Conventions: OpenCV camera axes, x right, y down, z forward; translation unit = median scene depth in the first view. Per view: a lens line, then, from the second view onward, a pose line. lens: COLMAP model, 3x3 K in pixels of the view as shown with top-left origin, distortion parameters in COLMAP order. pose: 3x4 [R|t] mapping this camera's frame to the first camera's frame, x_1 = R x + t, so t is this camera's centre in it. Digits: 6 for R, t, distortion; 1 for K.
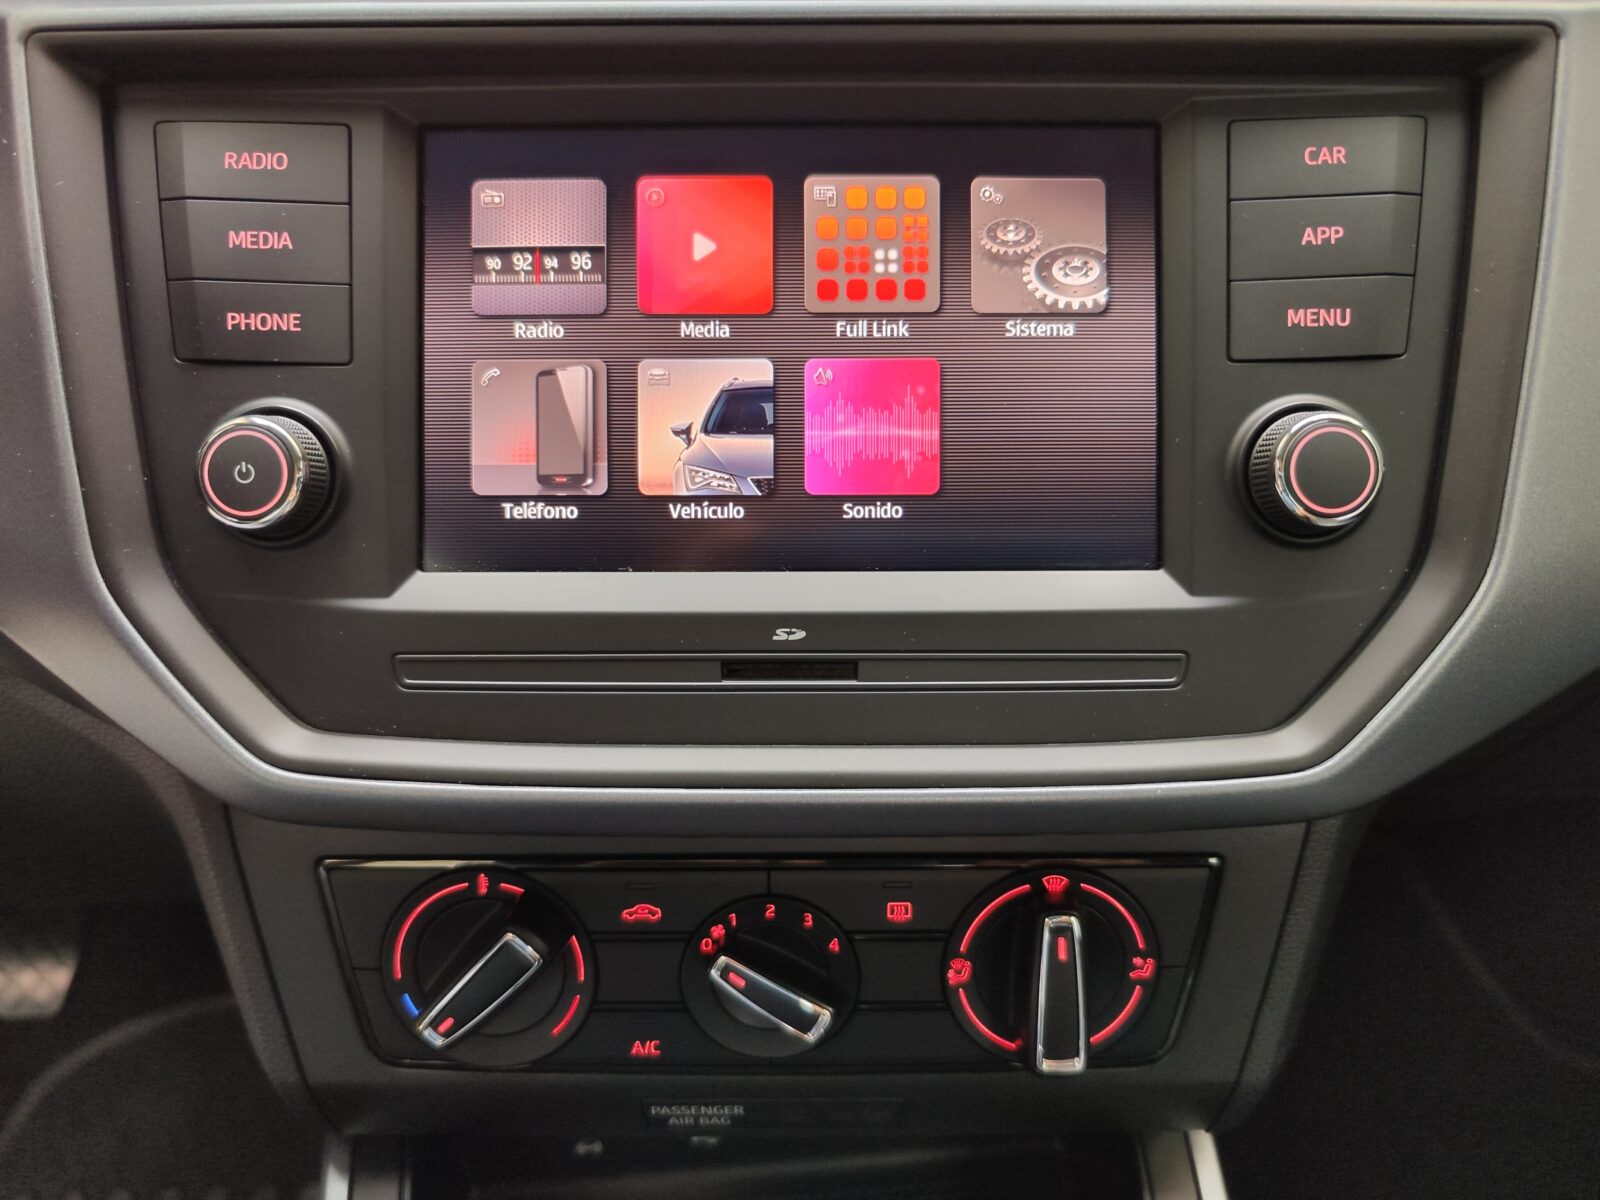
lens RADIAL K [[1167.0, 0, 805.1], [0, 1167.0, 605.6], [0, 0, 1]] dist [-0.043380, -0.000842]
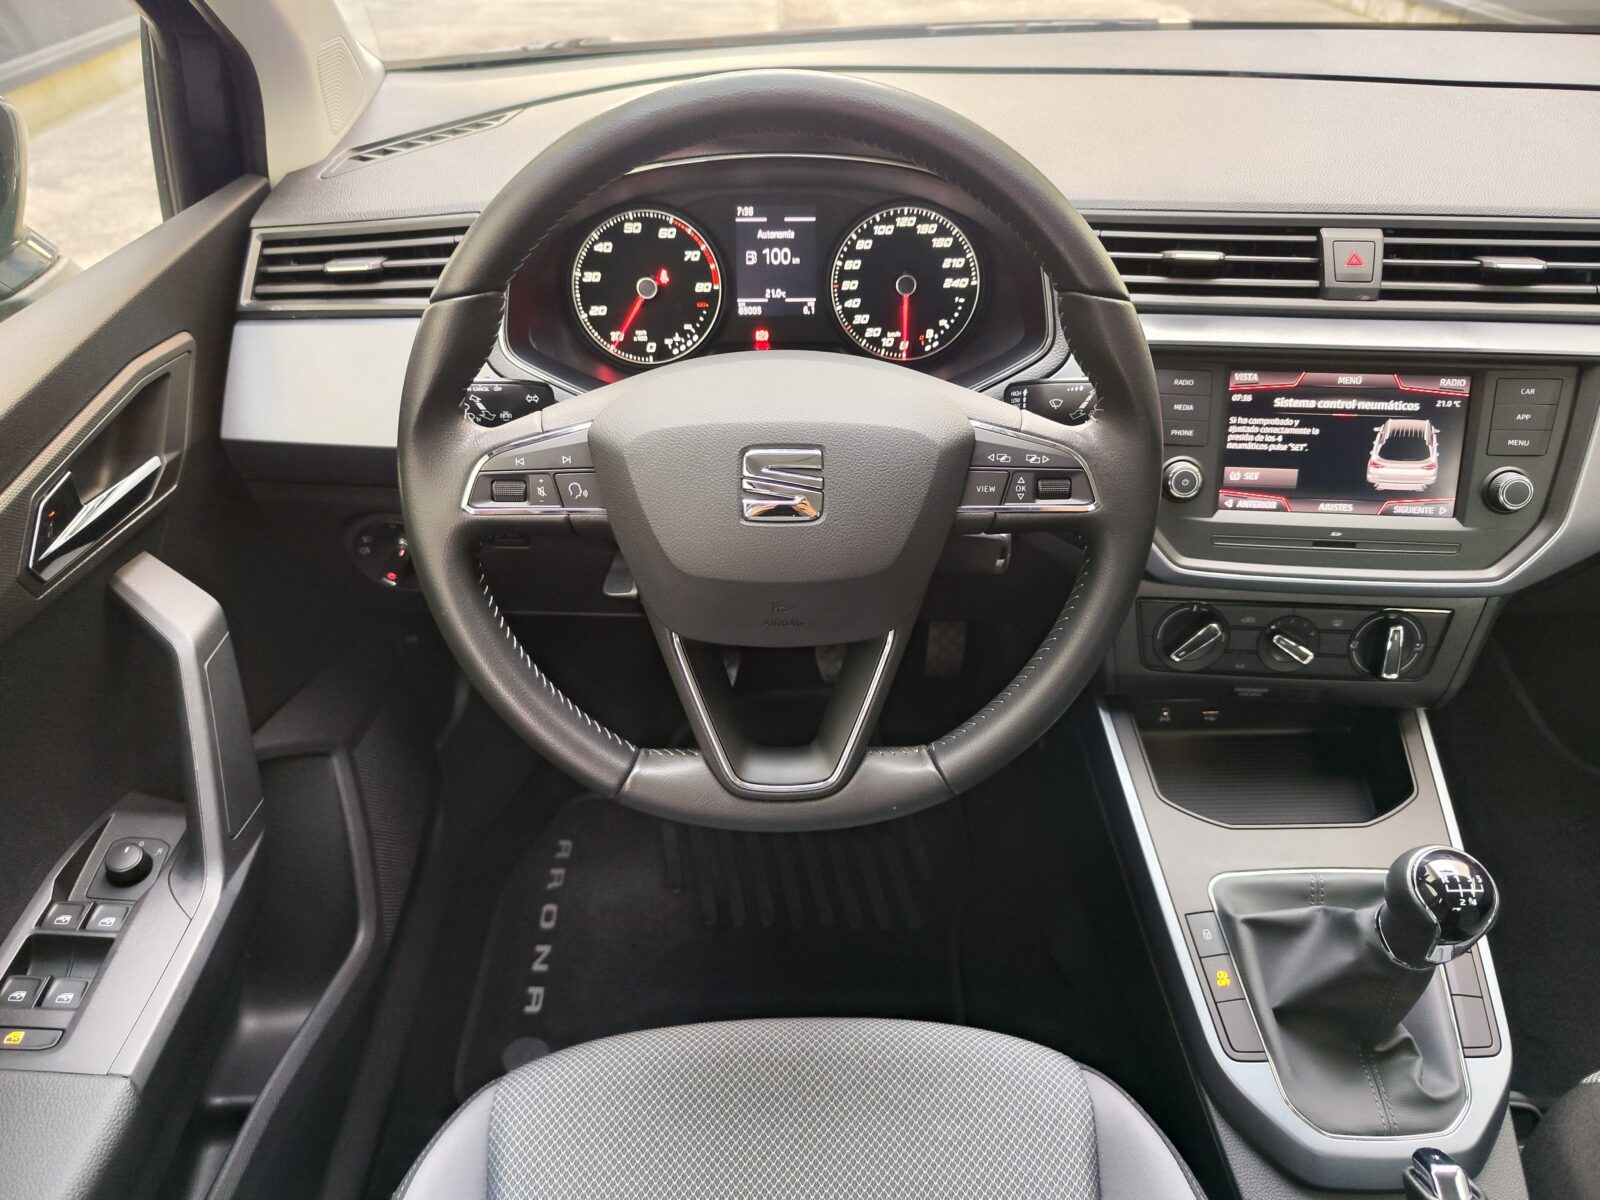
lens RADIAL K [[1097.5, 0, 801.8], [0, 1097.5, 594.9], [0, 0, 1]] dist [0.006274, -0.003047]
pose [[0.997106, 0.043151, -0.062585, -1.311843], [-0.032469, 0.986153, 0.162627, -0.260684], [0.068736, -0.160124, 0.984701, -2.182904]]
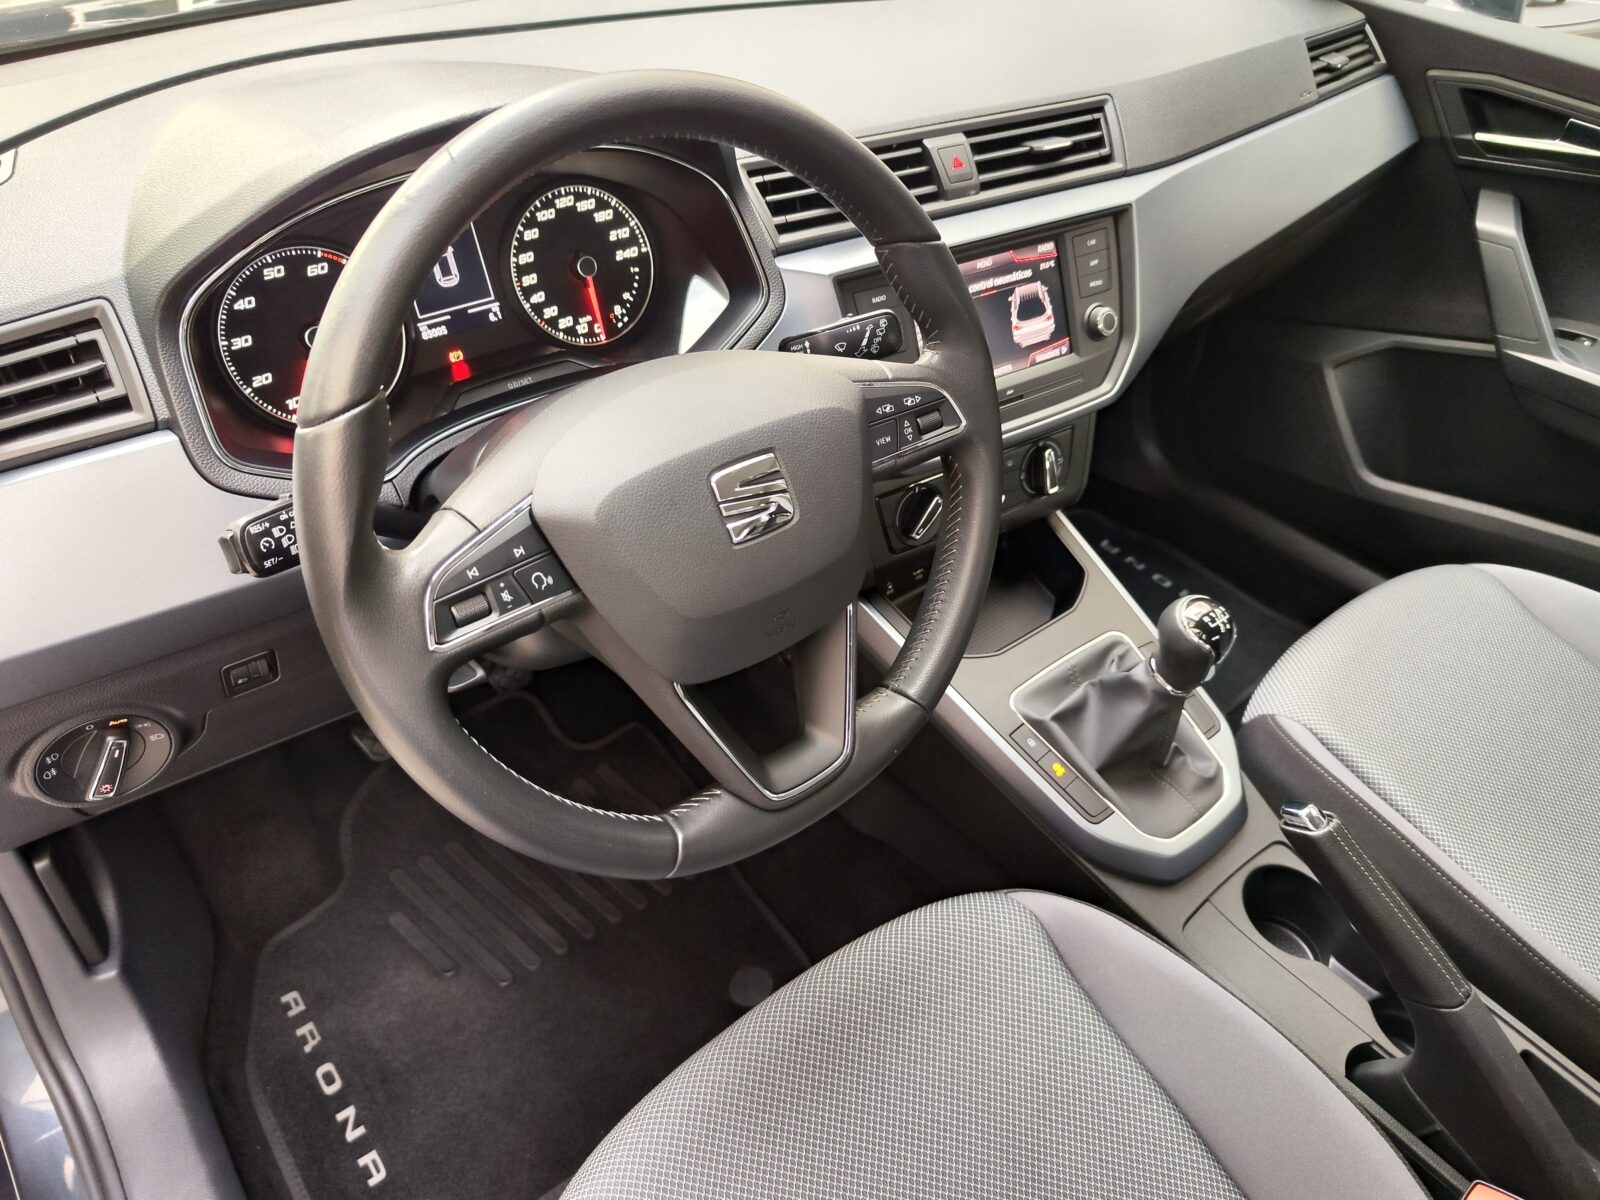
lens RADIAL K [[1104.8, 0, 798.3], [0, 1104.8, 581.5], [0, 0, 1]] dist [-0.001242, -0.008485]
pose [[0.831985, -0.323423, 0.450776, -2.490915], [0.215800, 0.937174, 0.274107, -0.550084], [-0.511109, -0.130775, 0.849509, -1.884830]]
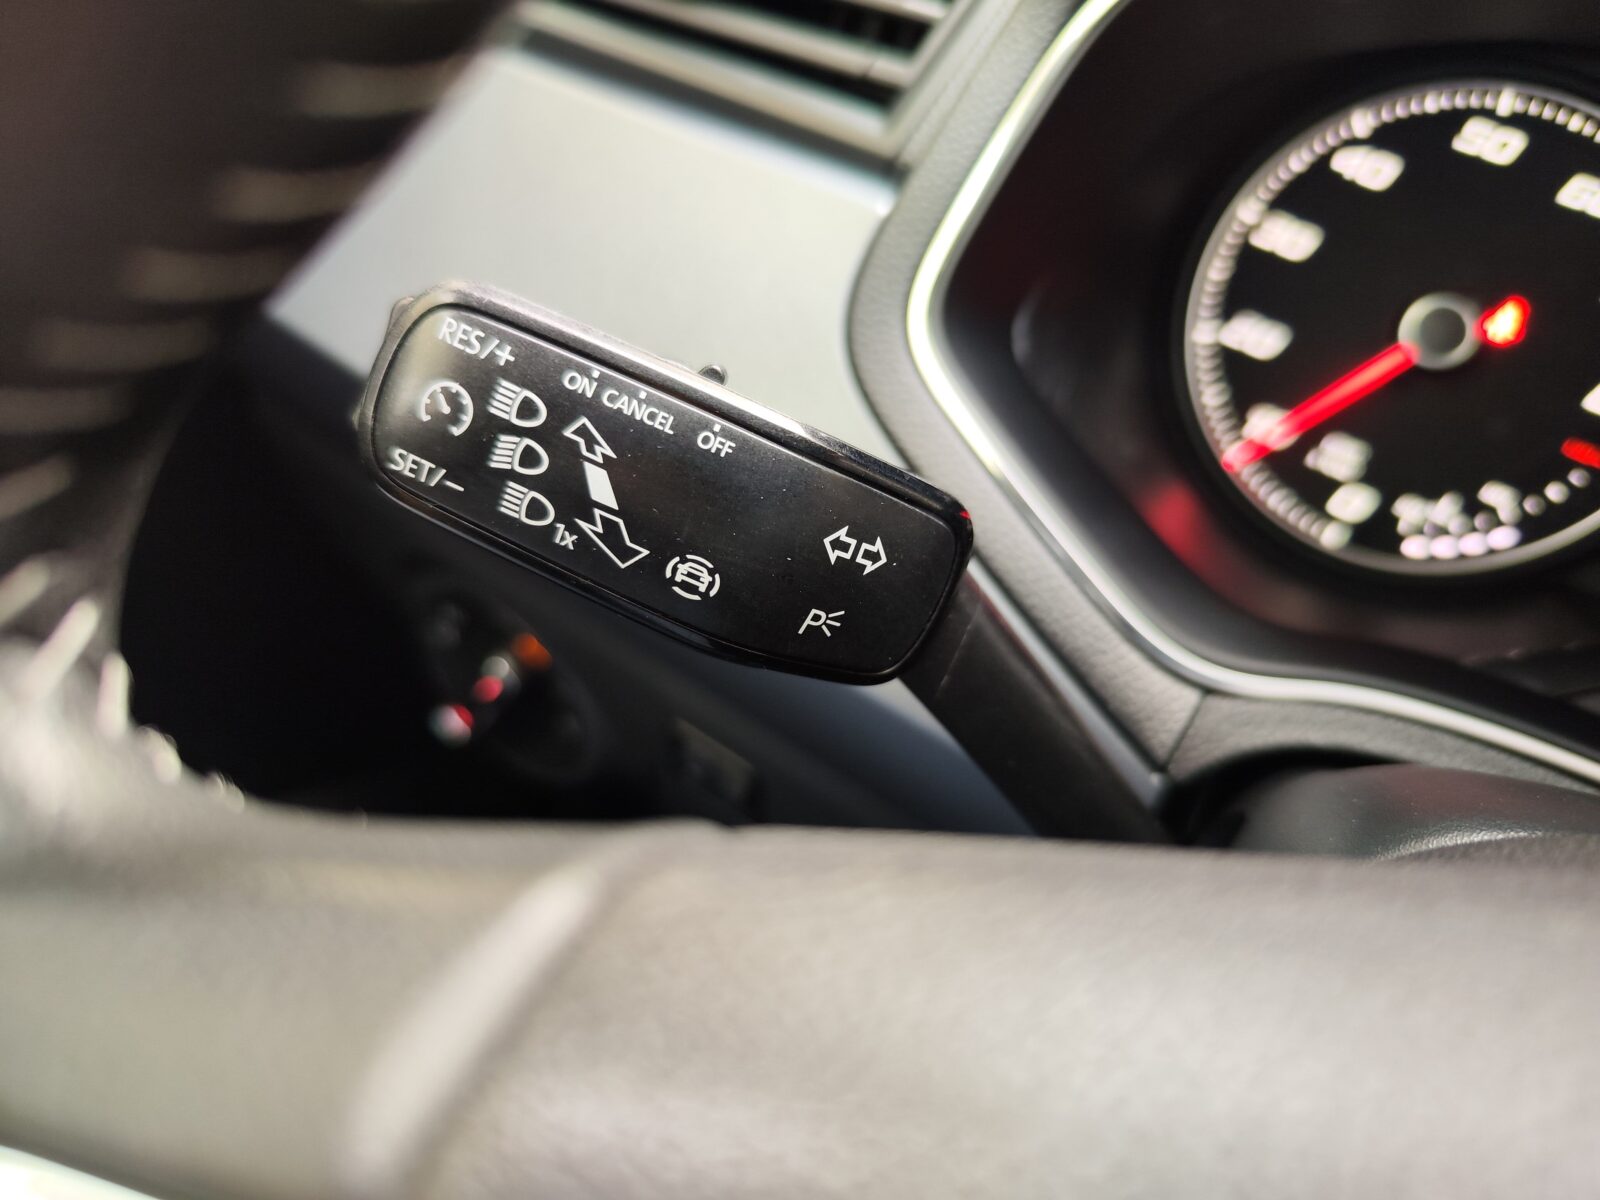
lens RADIAL K [[1096.2, 0, 812.4], [0, 1096.2, 593.1], [0, 0, 1]] dist [0.027263, -0.057847]
pose [[0.778543, 0.483297, -0.400370, -1.962981], [-0.437288, 0.875337, 0.206310, -0.364091], [0.450167, 0.014456, 0.892827, 0.056559]]
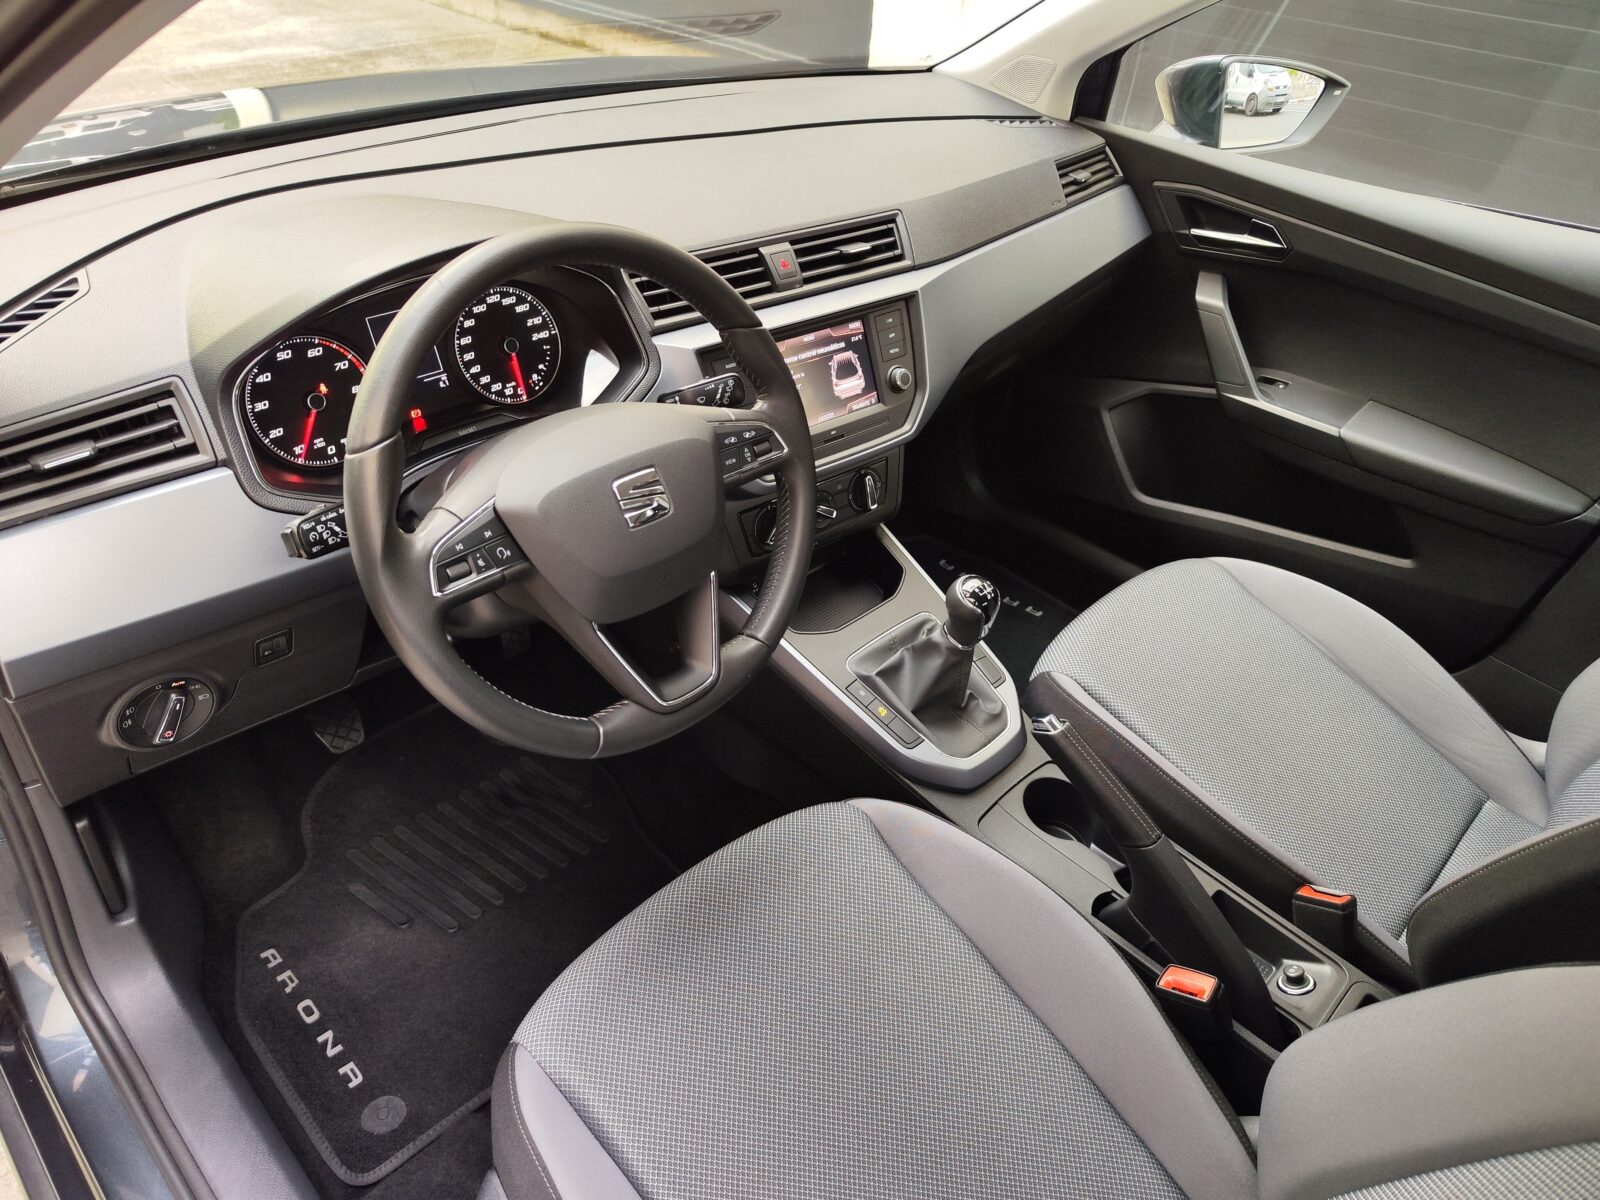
lens RADIAL K [[1096.2, 0, 812.4], [0, 1096.2, 593.1], [0, 0, 1]] dist [0.027263, -0.057847]
pose [[0.764672, -0.337098, 0.549219, -3.058424], [0.229133, 0.938802, 0.257194, -0.588772], [-0.602307, -0.070825, 0.795116, -2.947857]]
